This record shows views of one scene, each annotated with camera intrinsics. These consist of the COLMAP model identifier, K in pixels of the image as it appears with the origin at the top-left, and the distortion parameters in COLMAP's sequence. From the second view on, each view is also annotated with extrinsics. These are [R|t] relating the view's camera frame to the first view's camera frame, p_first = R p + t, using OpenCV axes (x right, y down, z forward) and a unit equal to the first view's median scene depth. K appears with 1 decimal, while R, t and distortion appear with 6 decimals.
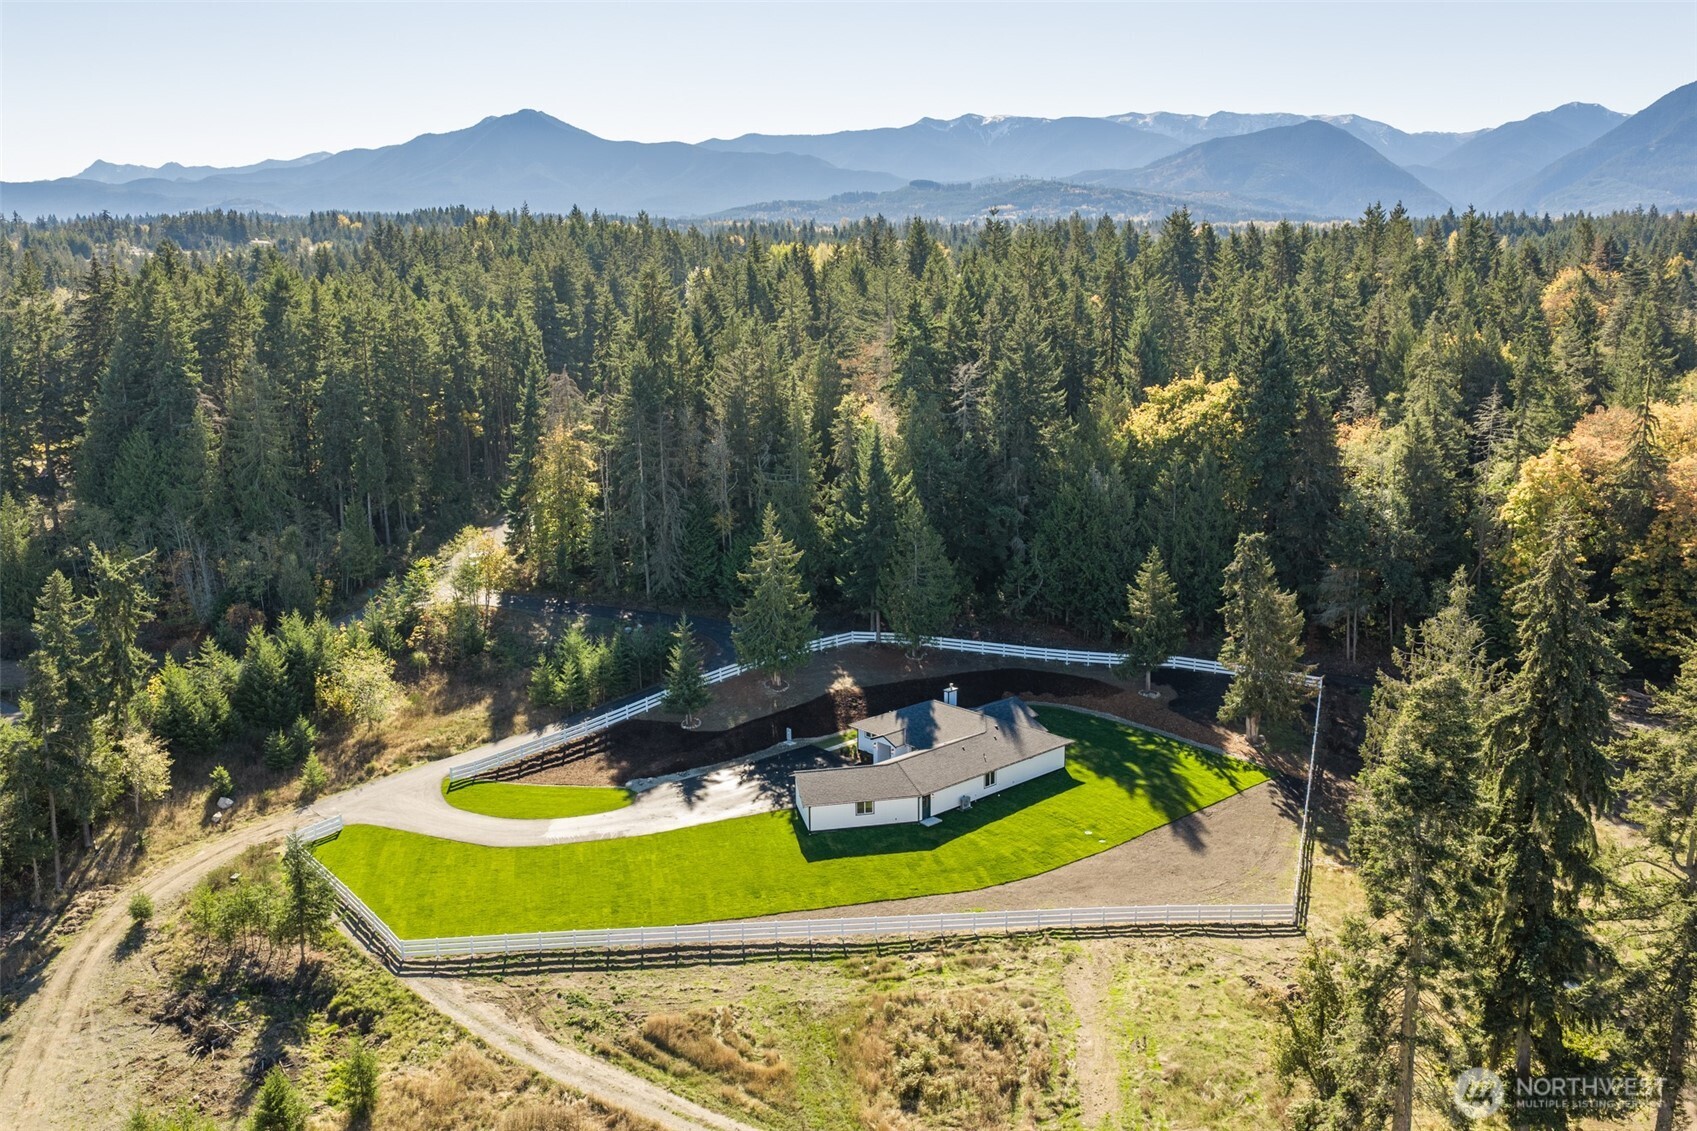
lens RADIAL K [[1415.8, 0, 848.5], [0, 1415.8, 565.5], [0, 0, 1]] dist [0.033359, -0.039203]
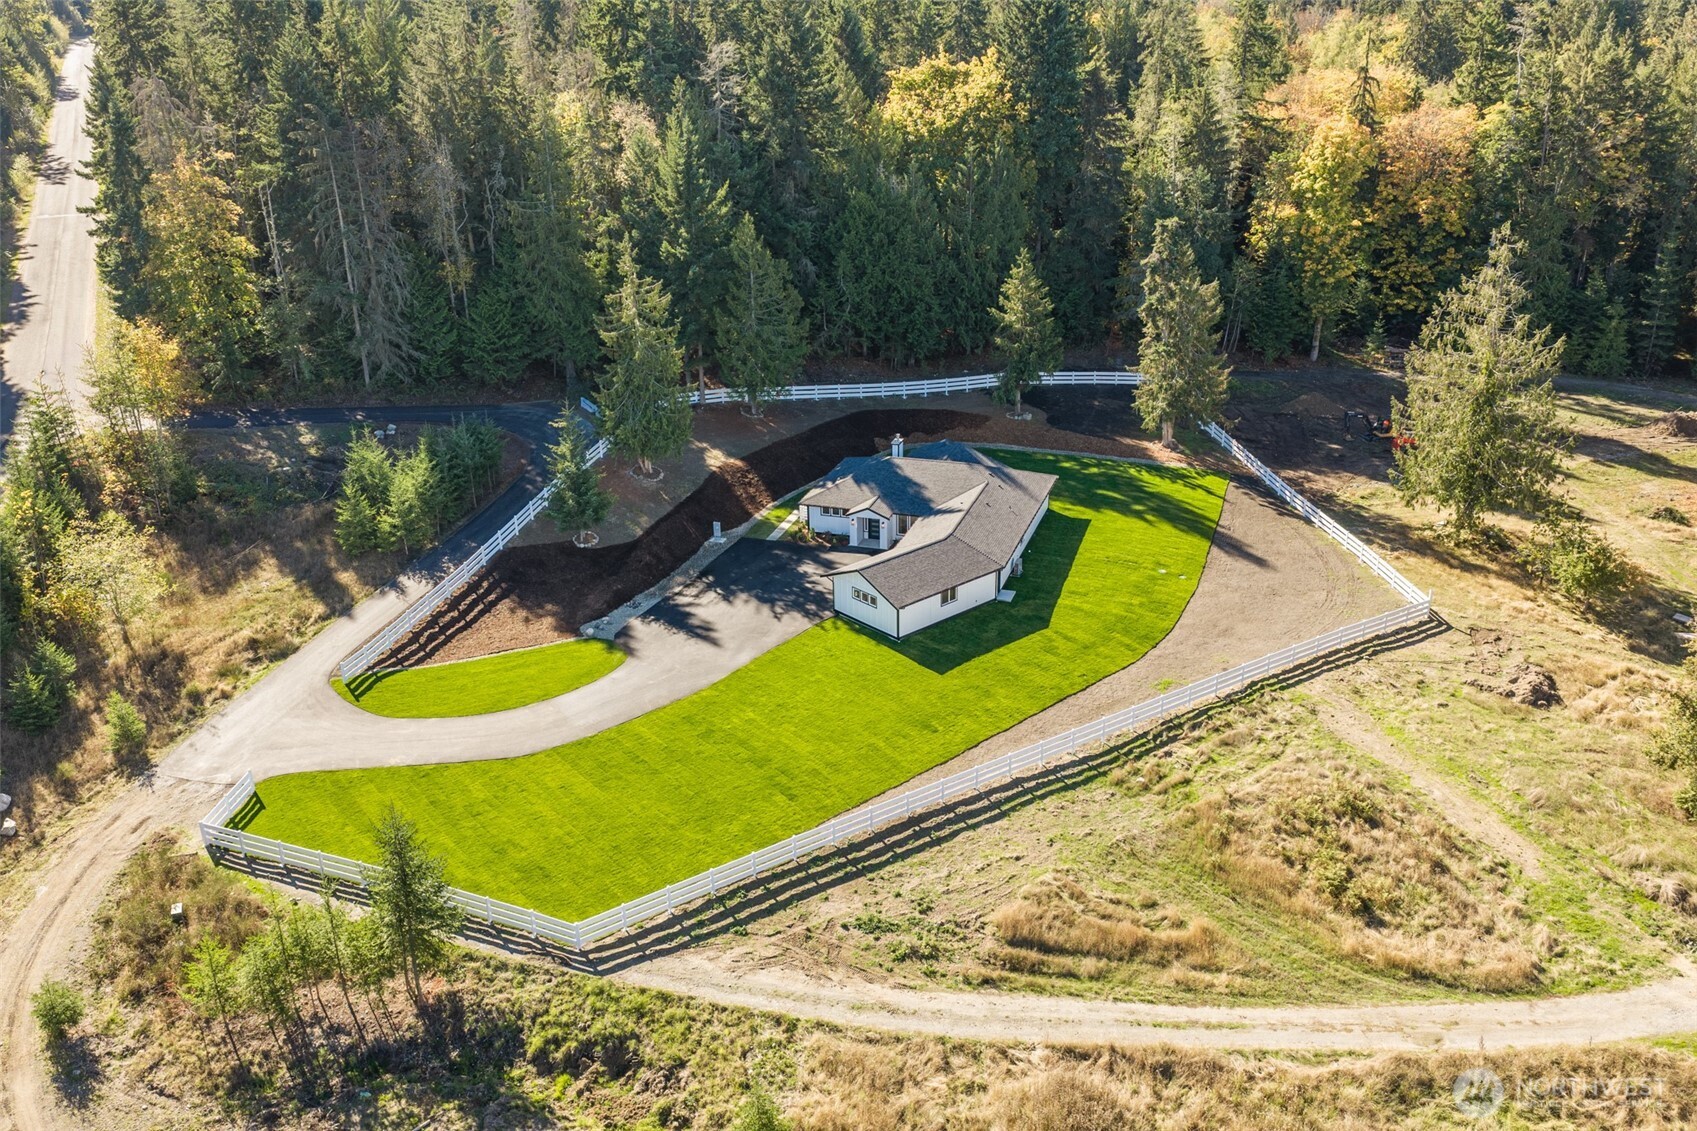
lens RADIAL K [[1415.8, 0, 848.5], [0, 1415.8, 565.5], [0, 0, 1]] dist [0.033359, -0.039203]
pose [[0.868727, -0.191354, 0.456834, -0.367140], [0.108675, 0.973520, 0.201119, -0.012171], [-0.483222, -0.125071, 0.866518, 0.303293]]
